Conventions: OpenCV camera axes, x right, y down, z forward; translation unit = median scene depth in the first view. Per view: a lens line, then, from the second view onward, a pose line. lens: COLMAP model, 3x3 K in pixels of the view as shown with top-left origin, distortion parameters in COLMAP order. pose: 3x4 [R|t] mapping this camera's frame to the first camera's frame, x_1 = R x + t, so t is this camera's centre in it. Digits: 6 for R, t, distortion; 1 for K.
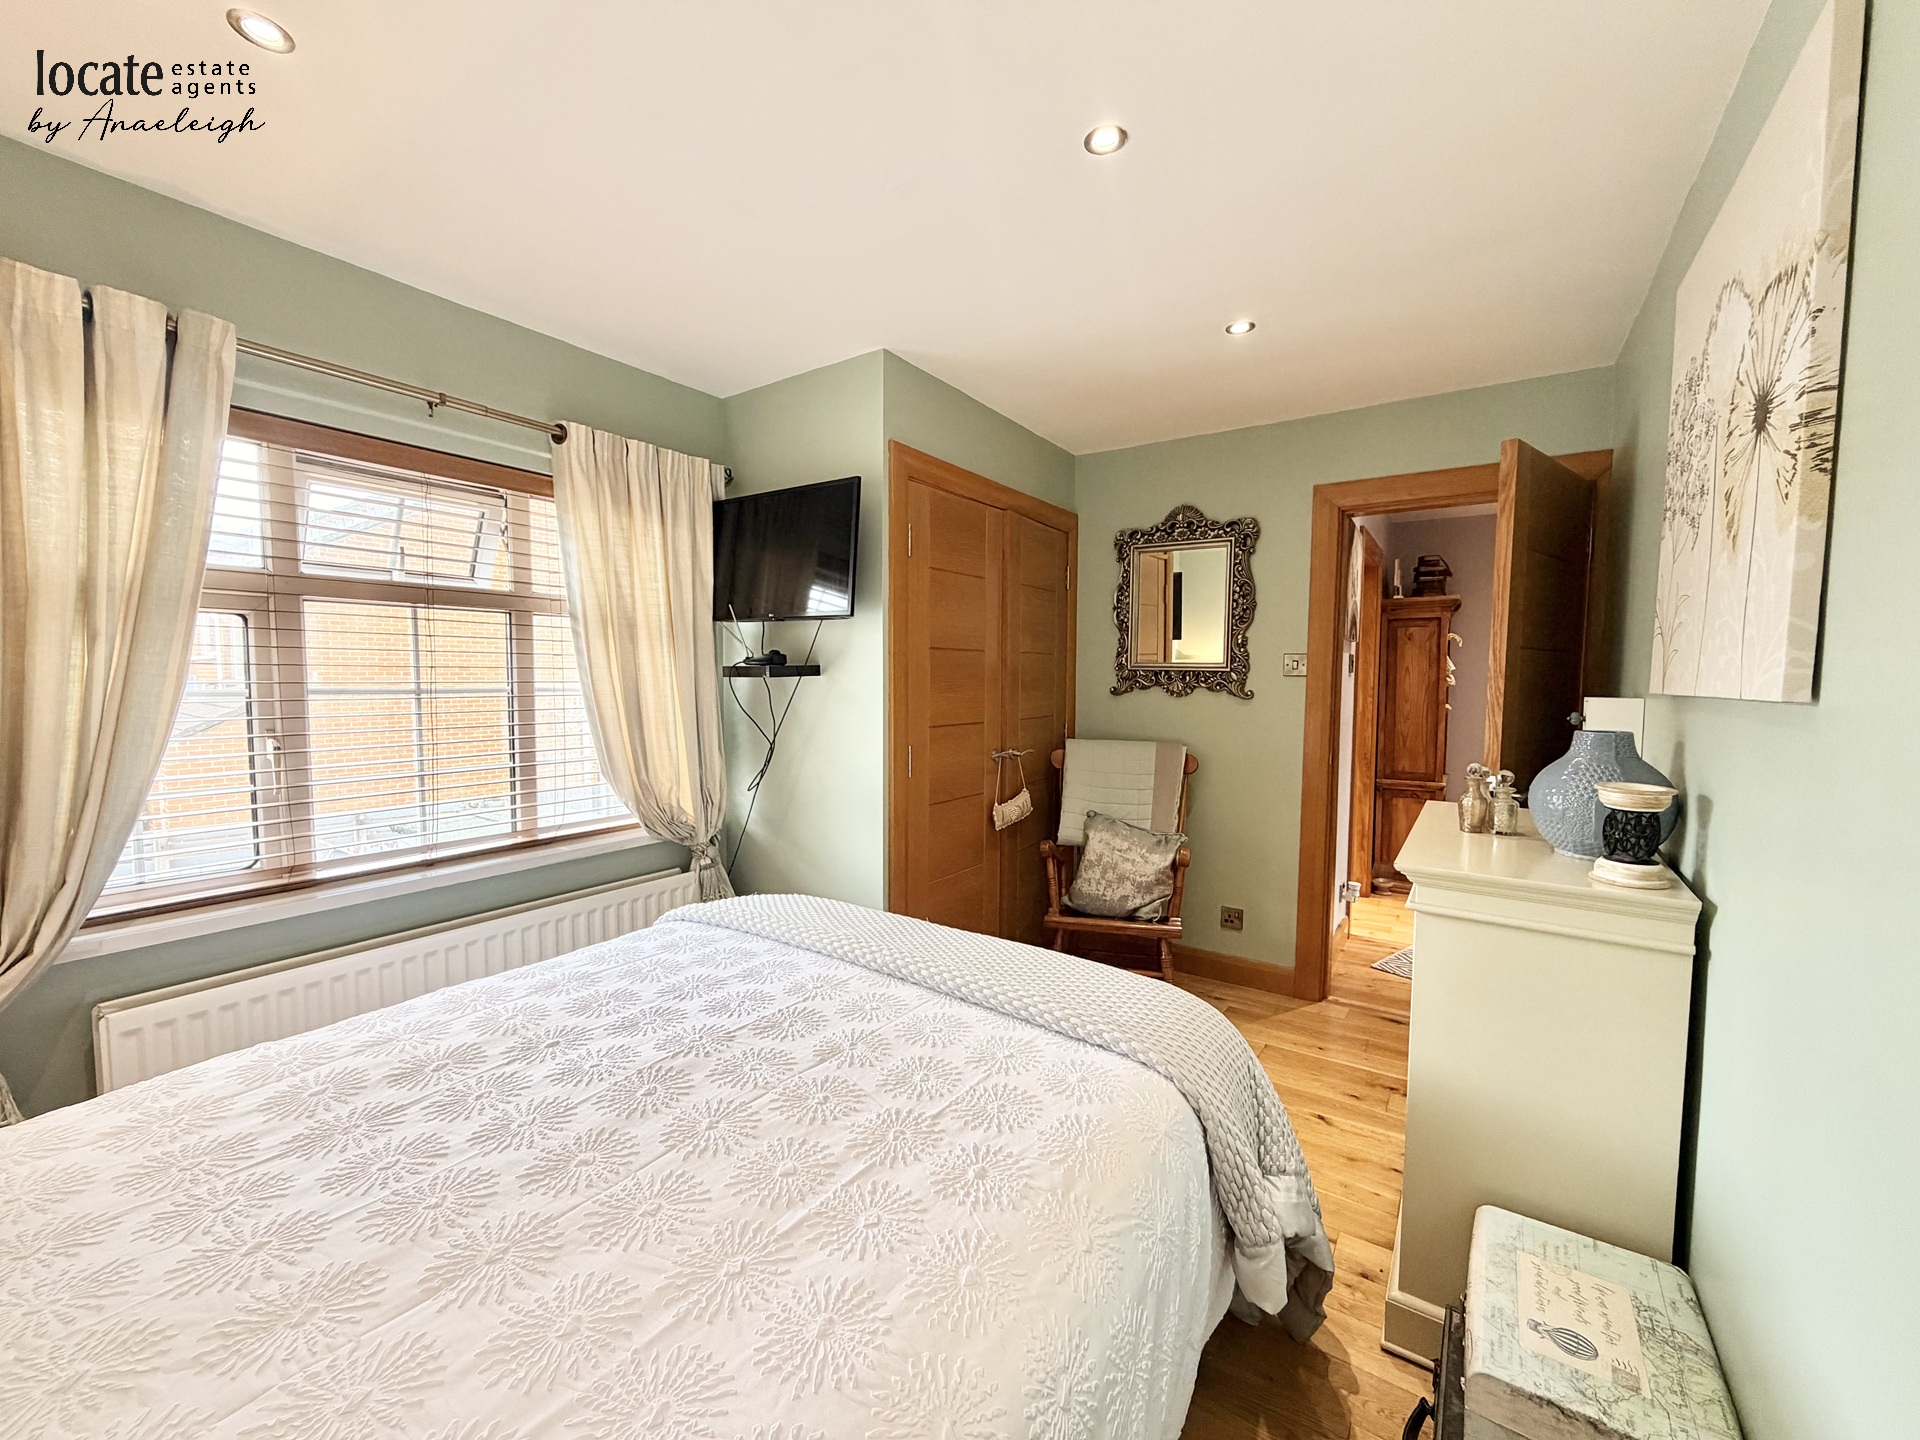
lens RADIAL K [[765.5, 0, 967.9], [0, 765.5, 721.7], [0, 0, 1]] dist [-0.000488, -0.000939]
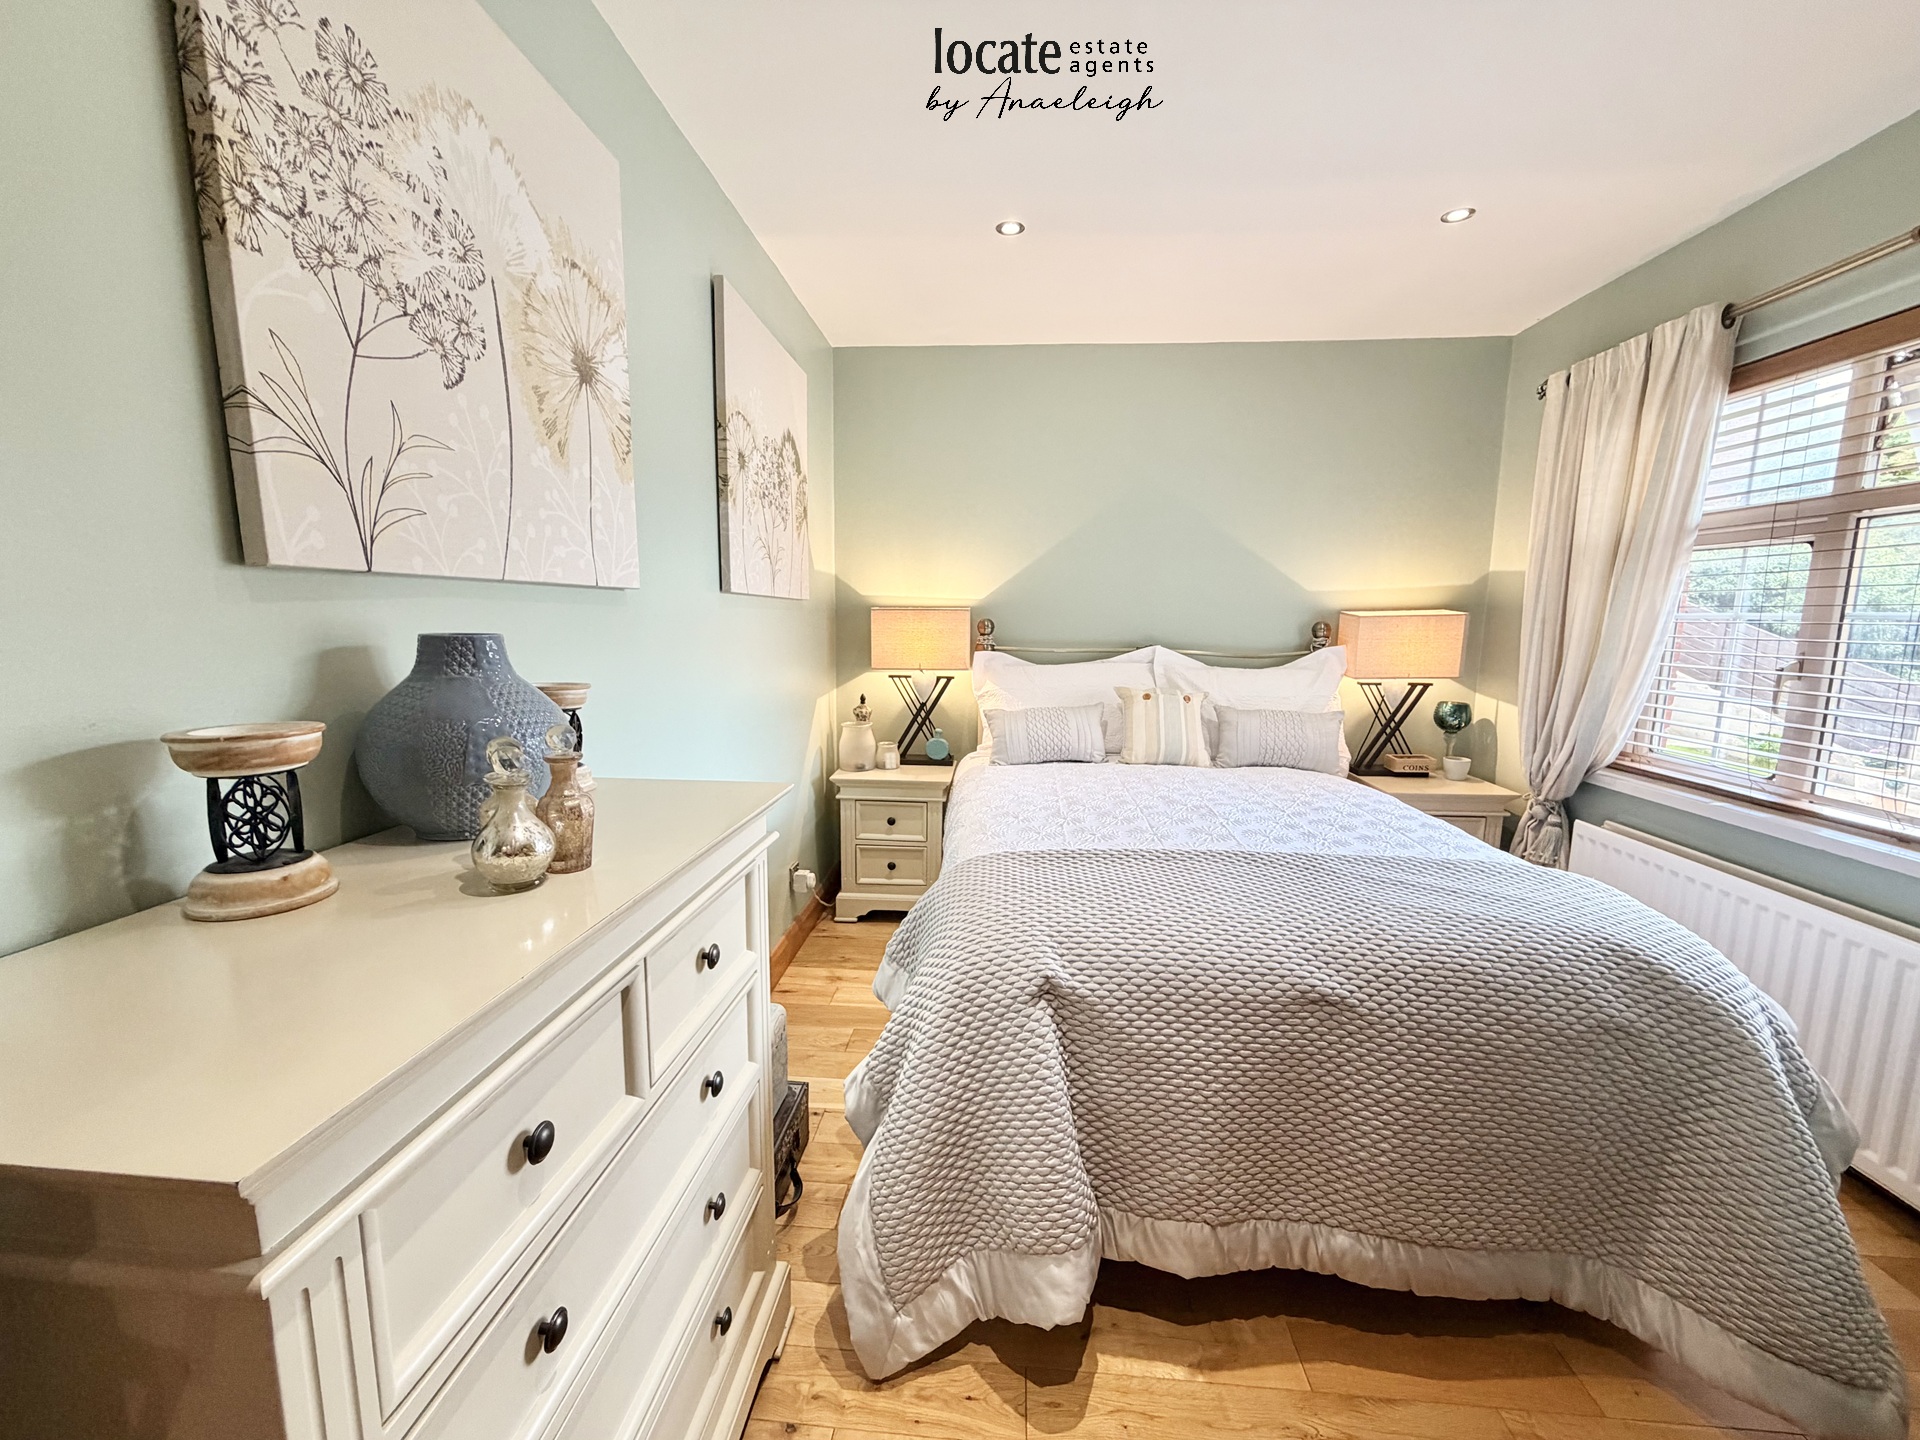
lens RADIAL K [[765.5, 0, 959.6], [0, 765.5, 723.8], [0, 0, 1]] dist [-0.000488, -0.000939]
pose [[-0.868808, 0.041925, -0.493370, 0.579279], [-0.058013, 0.980927, 0.185515, -0.019341], [0.491738, 0.189799, -0.849806, 1.346111]]
